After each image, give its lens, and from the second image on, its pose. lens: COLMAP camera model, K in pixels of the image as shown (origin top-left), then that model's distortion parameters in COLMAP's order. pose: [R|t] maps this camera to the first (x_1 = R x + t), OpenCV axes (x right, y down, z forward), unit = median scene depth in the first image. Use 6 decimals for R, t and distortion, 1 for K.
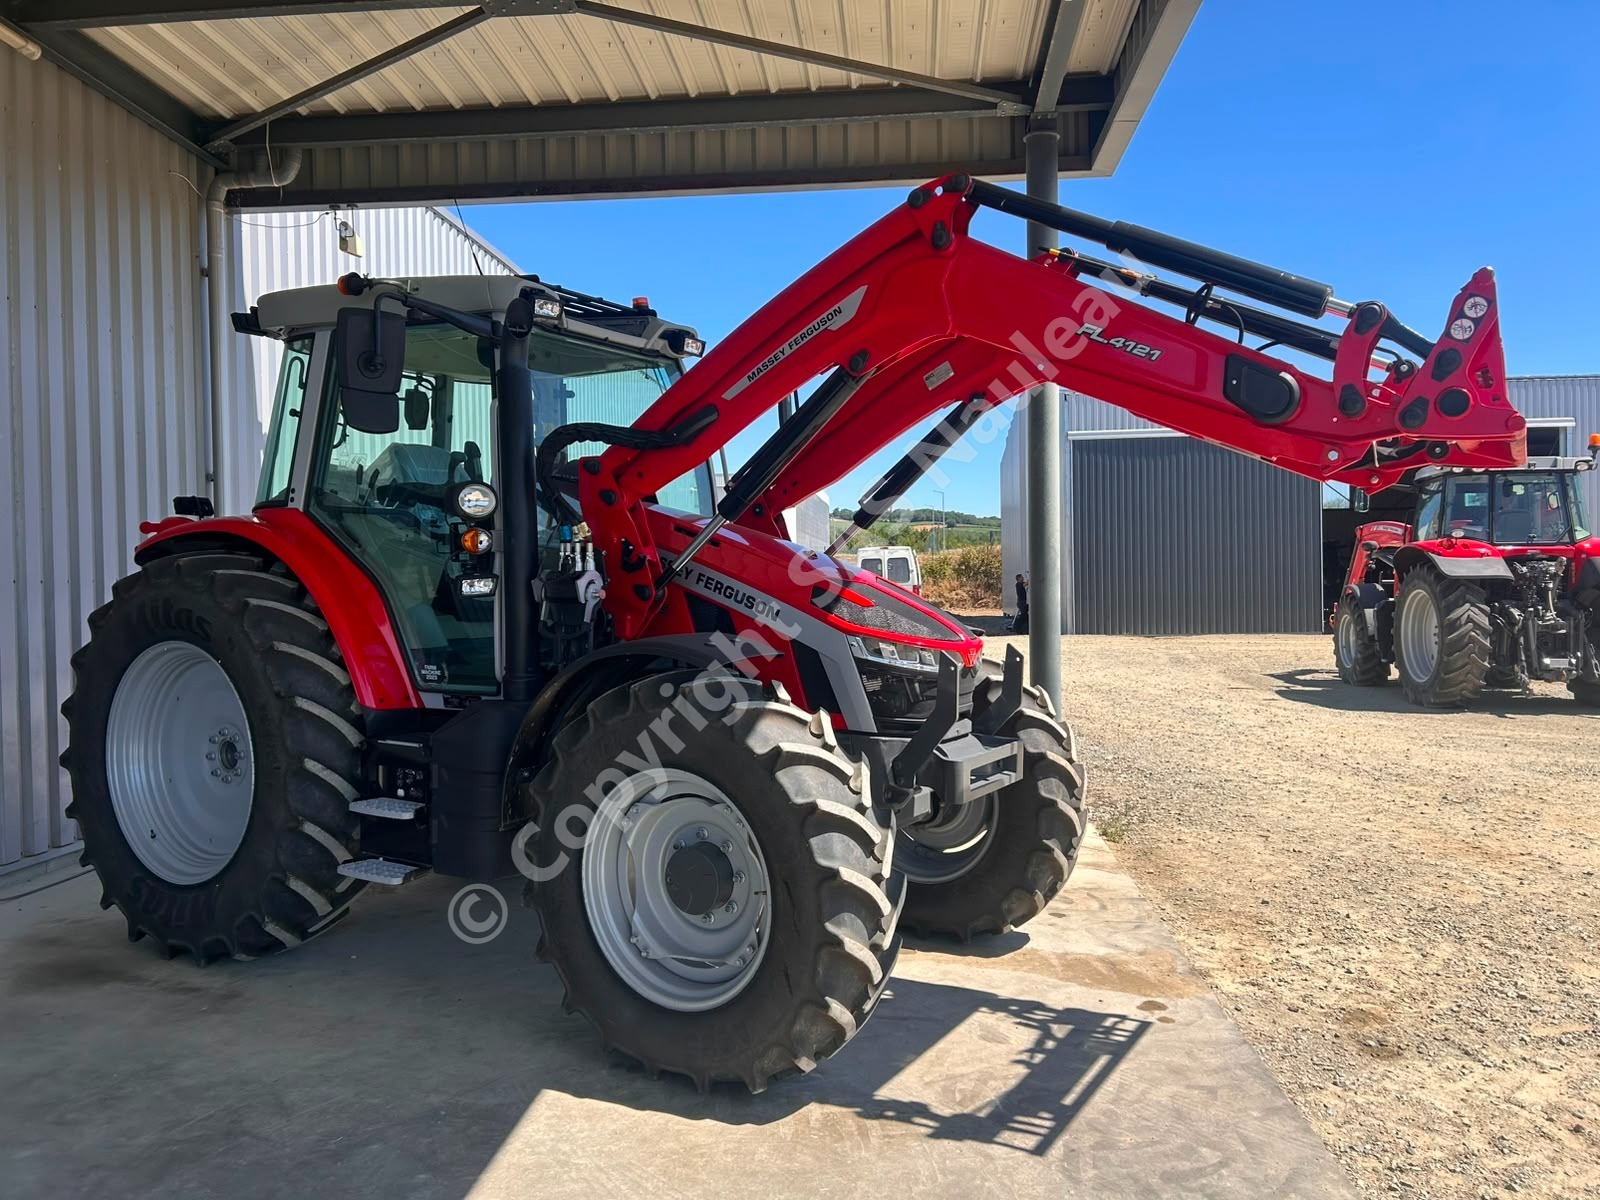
lens RADIAL K [[1198.3, 0, 795.5], [0, 1198.3, 590.1], [0, 0, 1]] dist [0.058083, -0.057356]
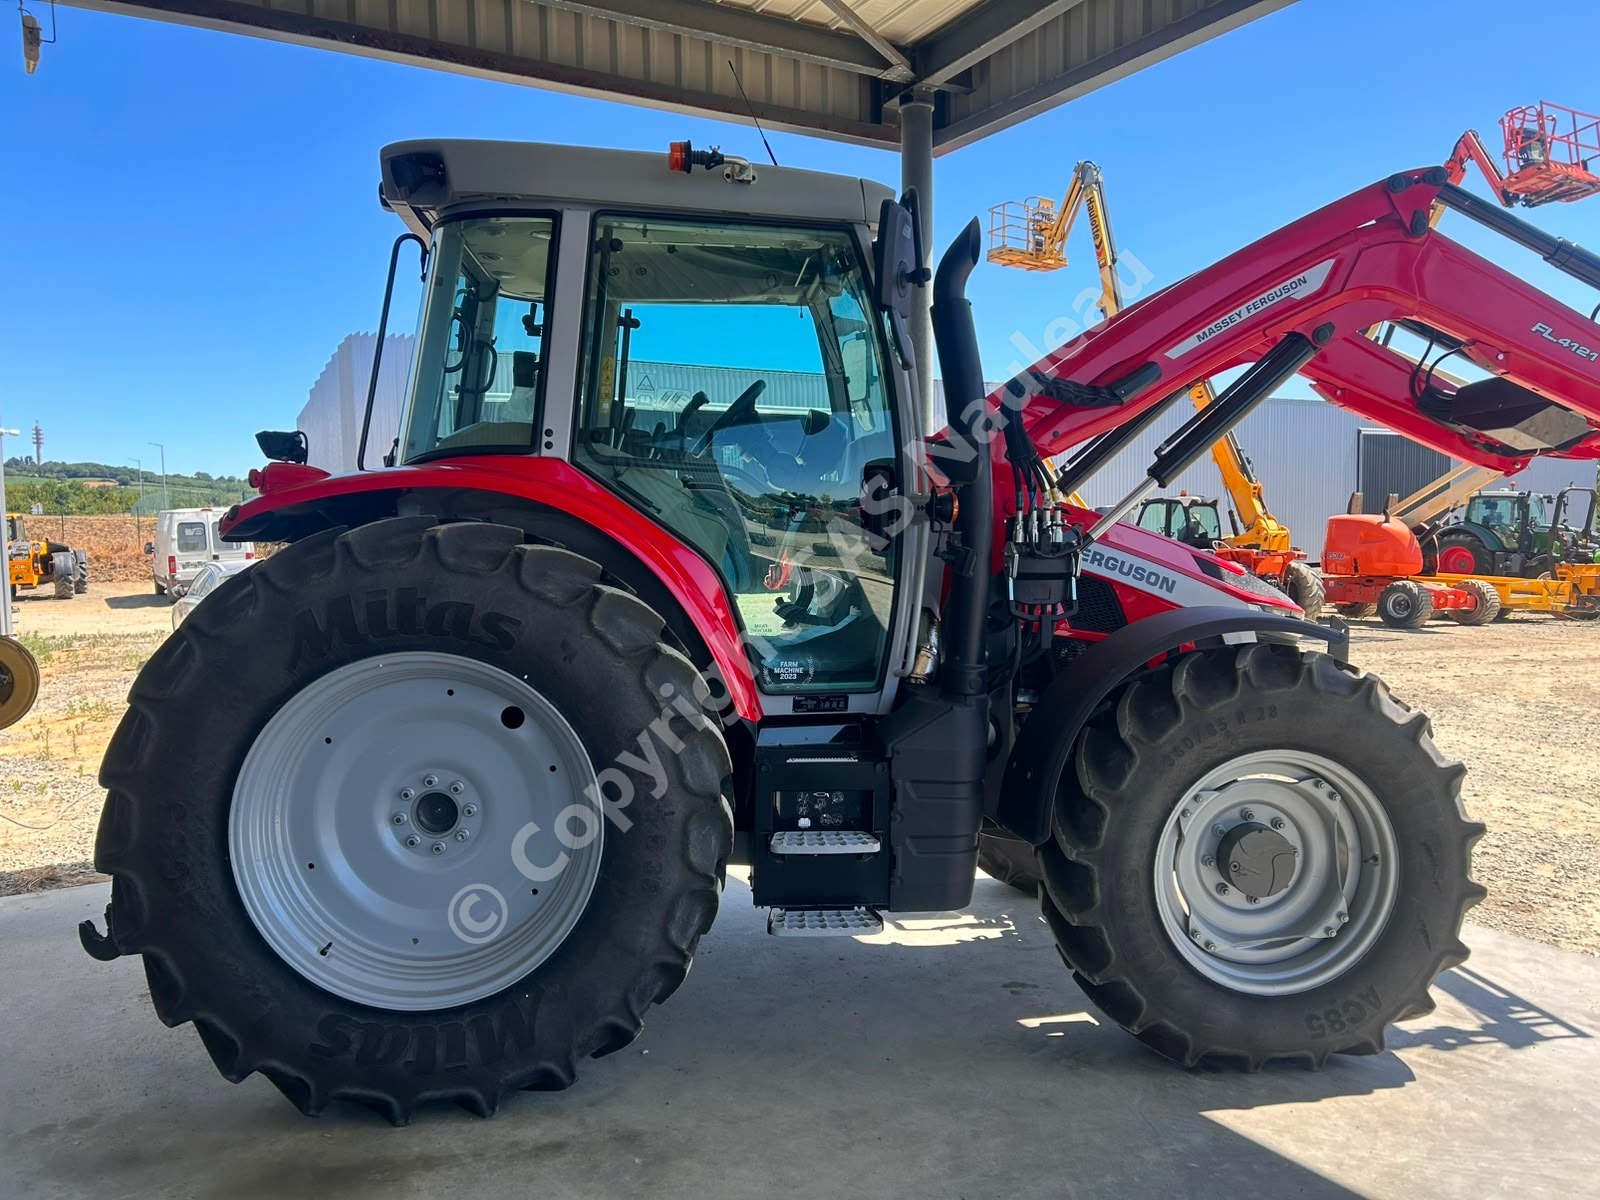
lens RADIAL K [[1198.9, 0, 794.5], [0, 1198.9, 607.1], [0, 0, 1]] dist [0.053138, -0.051345]
pose [[0.807322, -0.039079, 0.588816, -0.822159], [0.013392, 0.998761, 0.047925, -0.012886], [-0.589959, -0.030806, 0.806845, 0.384130]]
